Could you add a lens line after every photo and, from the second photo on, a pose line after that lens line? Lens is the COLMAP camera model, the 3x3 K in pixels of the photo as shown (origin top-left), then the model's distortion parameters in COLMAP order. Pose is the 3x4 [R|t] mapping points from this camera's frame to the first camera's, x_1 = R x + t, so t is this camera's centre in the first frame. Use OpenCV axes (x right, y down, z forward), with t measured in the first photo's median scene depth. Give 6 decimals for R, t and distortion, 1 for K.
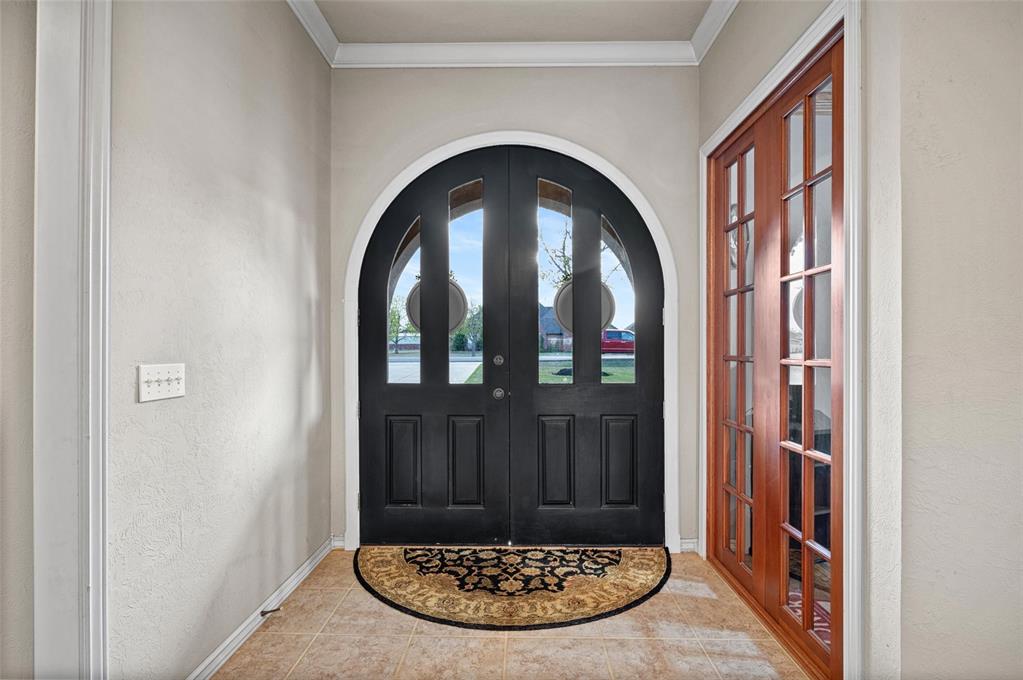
lens RADIAL K [[500.2, 0, 514.5], [0, 500.2, 345.8], [0, 0, 1]] dist [-0.001623, 0.000027]
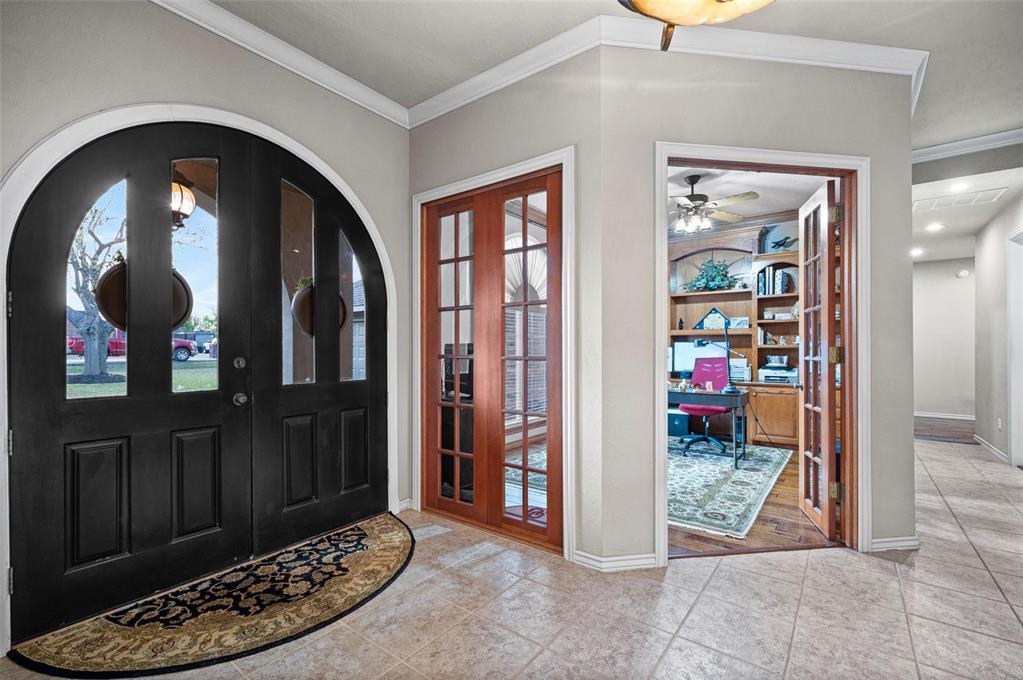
lens RADIAL K [[441.4, 0, 516.8], [0, 441.4, 344.4], [0, 0, 1]] dist [0.001130, -0.000525]
pose [[0.593187, 0.005655, 0.805045, -0.412391], [-0.003202, 0.999984, -0.004665, -0.003474], [-0.805058, 0.000189, 0.593195, 0.113016]]
